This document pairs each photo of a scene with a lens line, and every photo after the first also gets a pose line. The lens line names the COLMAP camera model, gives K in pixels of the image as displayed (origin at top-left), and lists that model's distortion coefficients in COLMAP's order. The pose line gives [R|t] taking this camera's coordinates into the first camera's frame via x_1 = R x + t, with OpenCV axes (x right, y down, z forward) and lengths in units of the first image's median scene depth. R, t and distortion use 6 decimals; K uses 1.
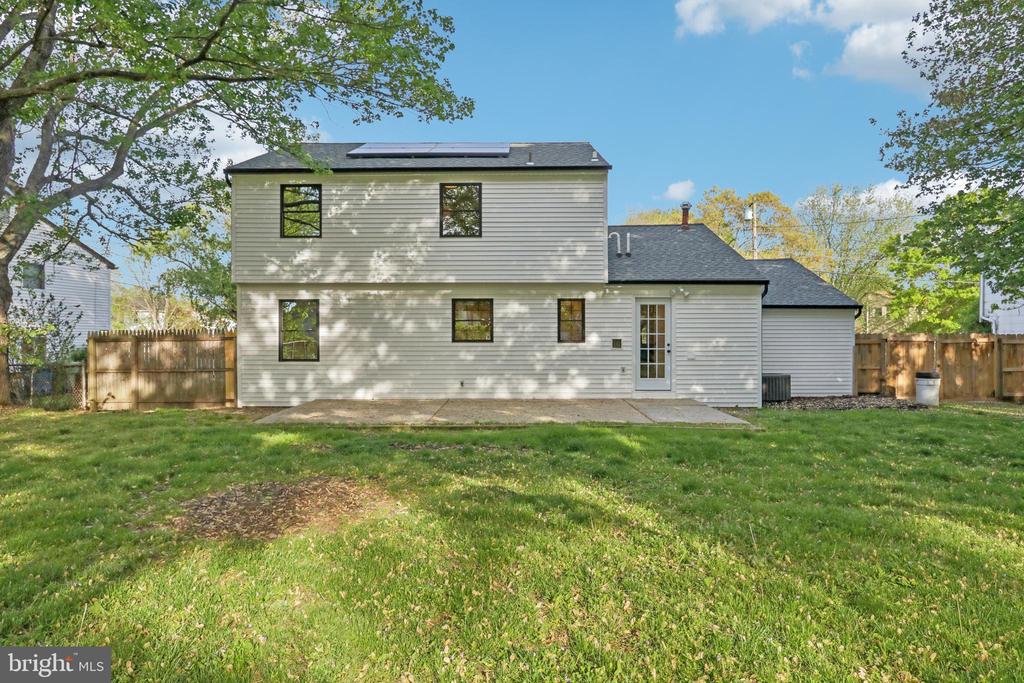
lens RADIAL K [[653.0, 0, 512.0], [0, 653.0, 341.5], [0, 0, 1]] dist [-0.078762, 0.000669]
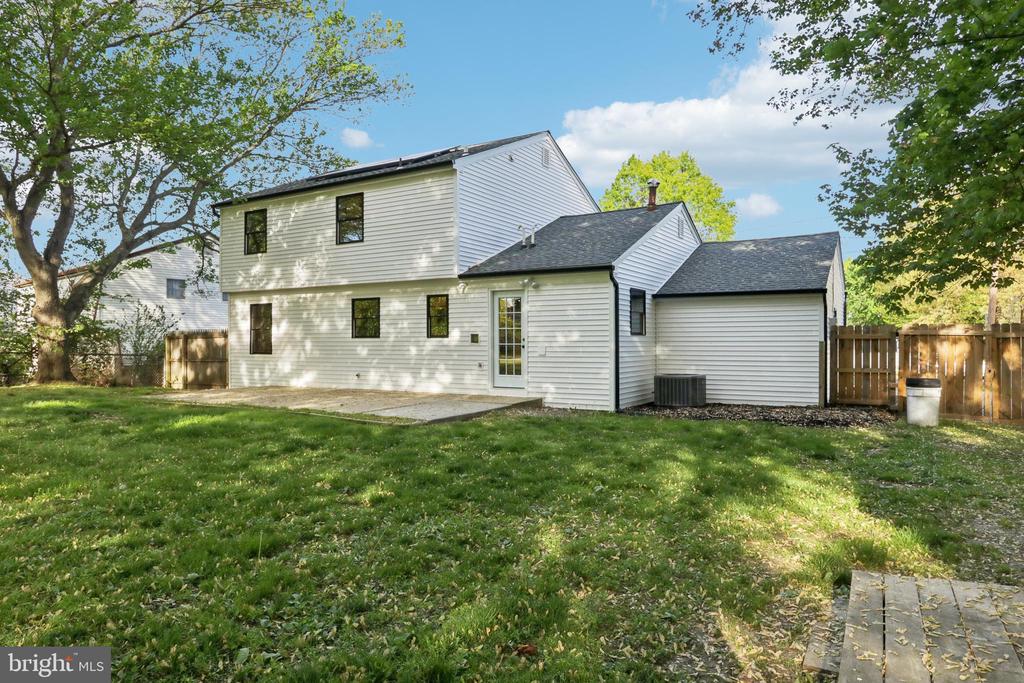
lens RADIAL K [[653.0, 0, 512.0], [0, 653.0, 341.5], [0, 0, 1]] dist [-0.078762, 0.000669]
pose [[0.869197, -0.002437, -0.494461, 0.692508], [0.001029, 0.999995, -0.003119, 0.010634], [0.494465, 0.002203, 0.869194, 0.173379]]
